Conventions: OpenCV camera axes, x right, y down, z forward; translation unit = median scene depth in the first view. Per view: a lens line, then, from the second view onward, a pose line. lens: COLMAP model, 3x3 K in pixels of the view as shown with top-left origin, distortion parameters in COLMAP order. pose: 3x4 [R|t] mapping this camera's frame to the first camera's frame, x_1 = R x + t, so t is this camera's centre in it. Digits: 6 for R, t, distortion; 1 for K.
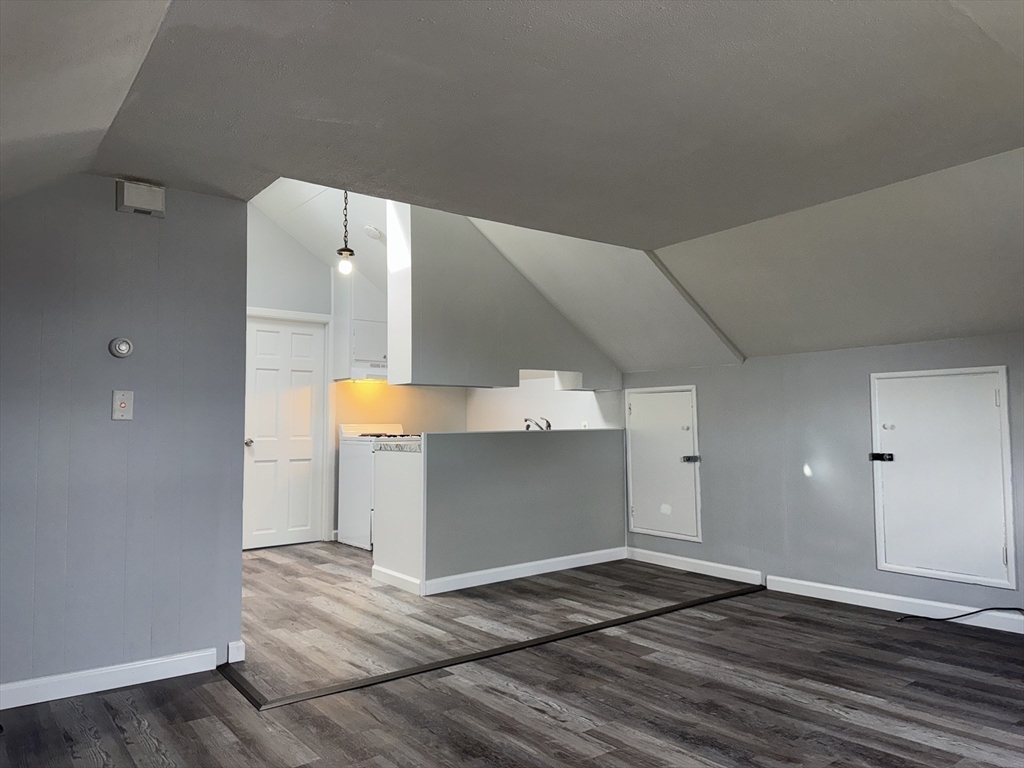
lens RADIAL K [[720.2, 0, 509.6], [0, 720.2, 384.6], [0, 0, 1]] dist [0.053980, -0.066225]
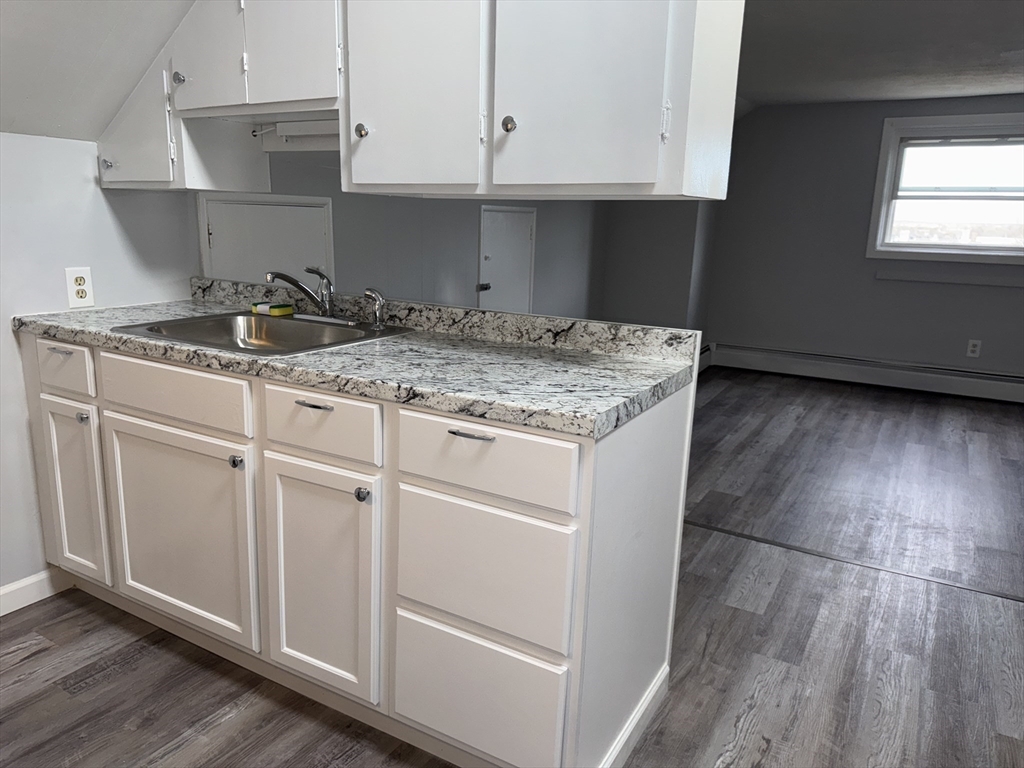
lens RADIAL K [[720.2, 0, 507.4], [0, 720.2, 396.5], [0, 0, 1]] dist [0.053980, -0.066225]
pose [[-0.362359, -0.225170, 0.904431, -0.569663], [-0.074693, 0.974273, 0.212632, 0.032300], [-0.929041, 0.009494, -0.369855, 1.570296]]
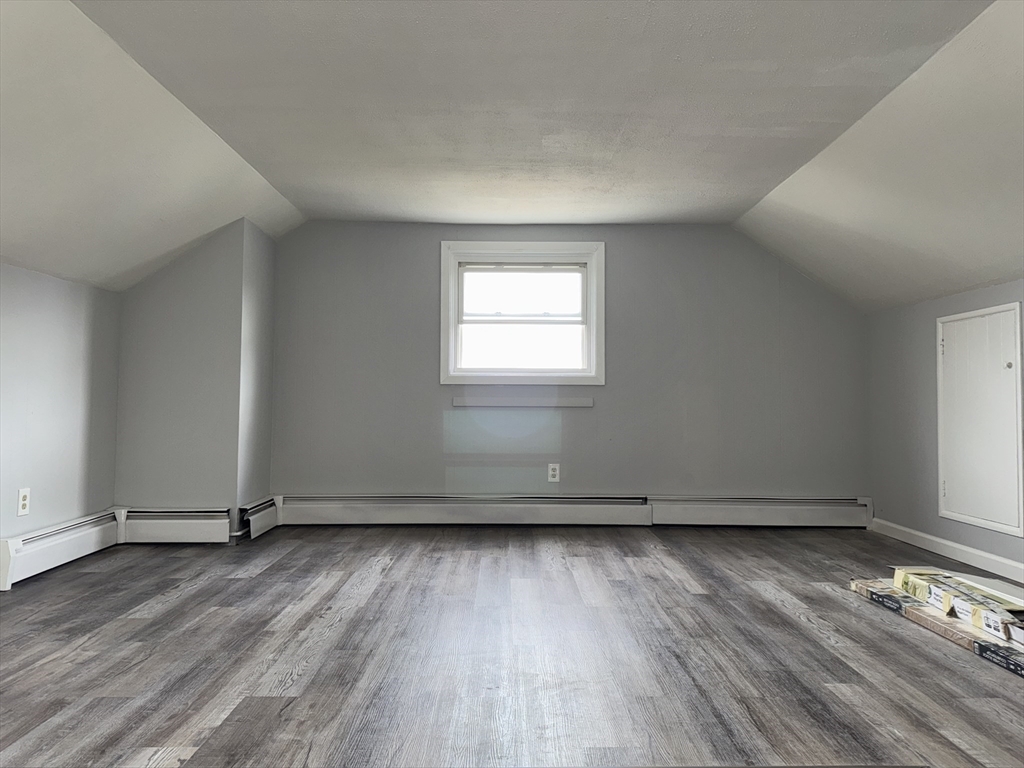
lens RADIAL K [[720.2, 0, 513.0], [0, 720.2, 357.0], [0, 0, 1]] dist [0.053980, -0.066225]
pose [[-0.795827, 0.053679, 0.603140, -0.340779], [-0.034214, 0.990485, -0.133298, 0.147536], [-0.604557, -0.126718, -0.786418, 1.310212]]
